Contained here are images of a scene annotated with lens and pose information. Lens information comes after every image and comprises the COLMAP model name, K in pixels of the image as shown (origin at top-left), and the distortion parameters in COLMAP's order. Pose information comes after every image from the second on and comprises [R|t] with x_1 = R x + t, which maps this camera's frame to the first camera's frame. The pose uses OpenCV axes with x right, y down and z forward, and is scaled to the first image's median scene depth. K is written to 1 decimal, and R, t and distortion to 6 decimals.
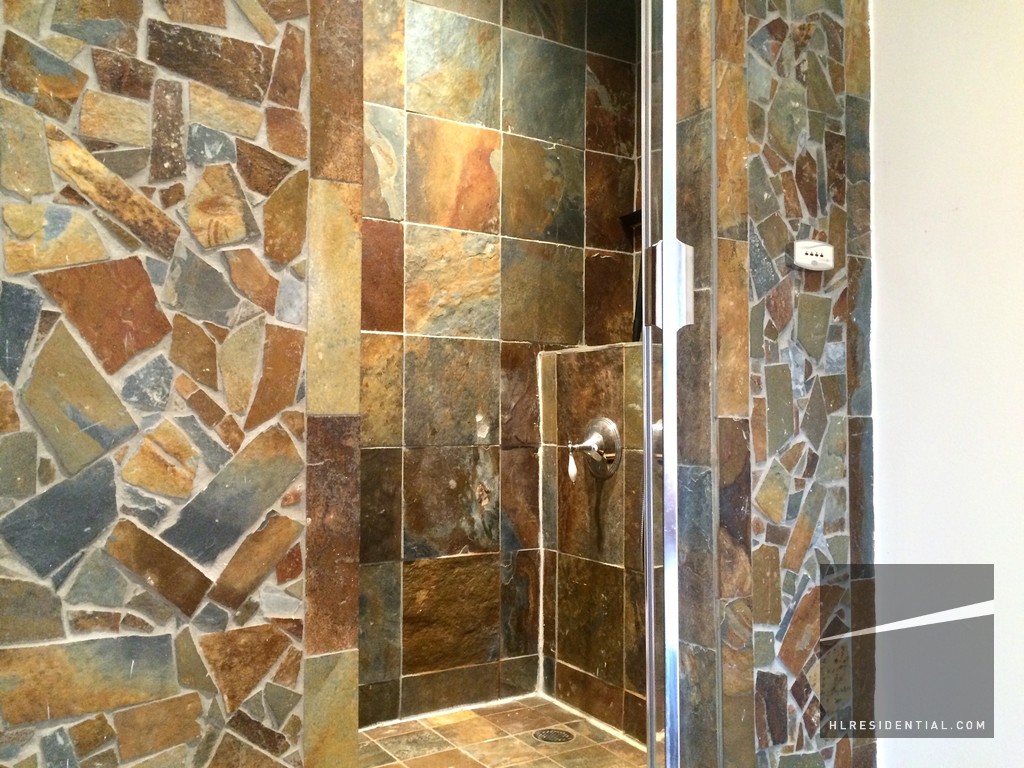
lens RADIAL K [[877.6, 0, 515.4], [0, 877.6, 386.1], [0, 0, 1]] dist [0.059210, -0.050471]
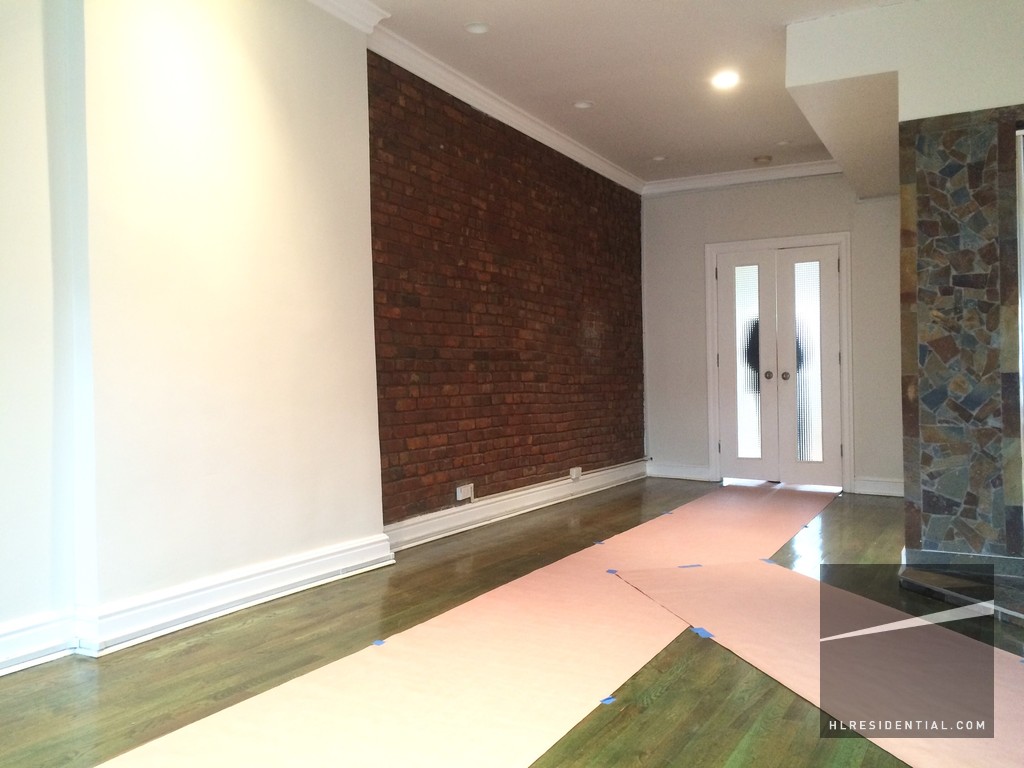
lens RADIAL K [[877.6, 0, 506.3], [0, 877.6, 384.6], [0, 0, 1]] dist [0.059210, -0.050471]
pose [[0.482510, -0.010936, -0.875822, 1.454847], [0.047605, 0.998772, 0.013755, -0.046324], [0.874596, -0.048331, 0.482437, -1.866953]]
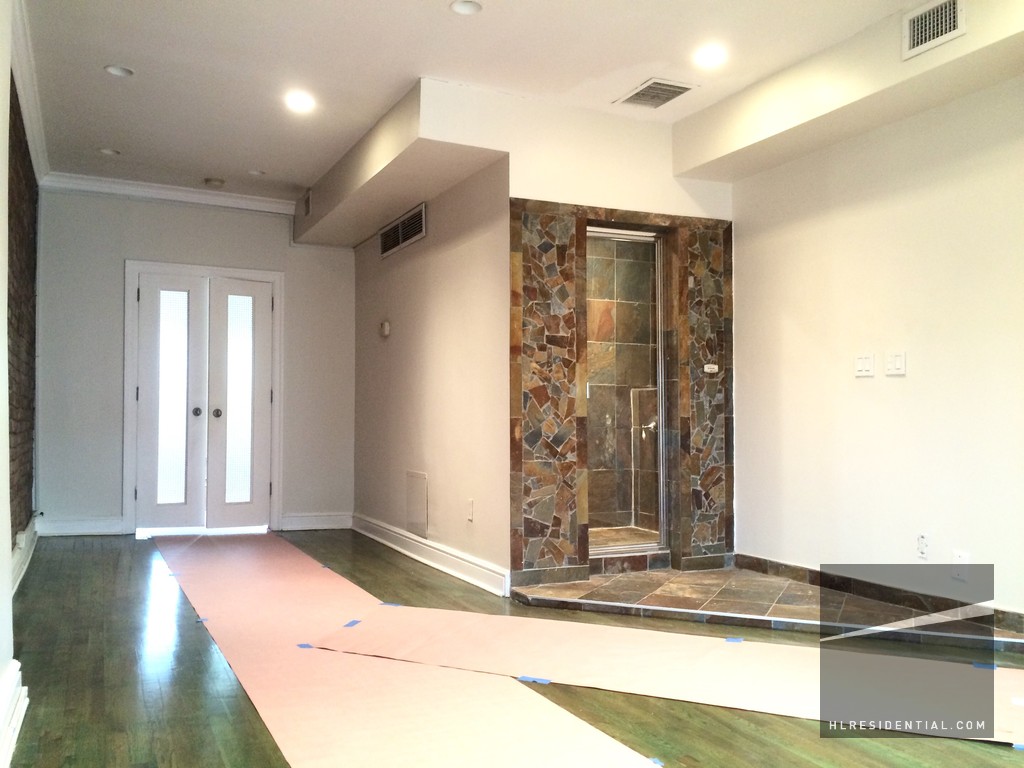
lens RADIAL K [[877.6, 0, 508.8], [0, 877.6, 384.1], [0, 0, 1]] dist [0.059210, -0.050471]
pose [[0.992394, -0.006838, -0.122914, -0.019098], [0.007243, 0.999970, 0.002848, -0.108463], [0.122891, -0.003717, 0.992413, -2.557701]]
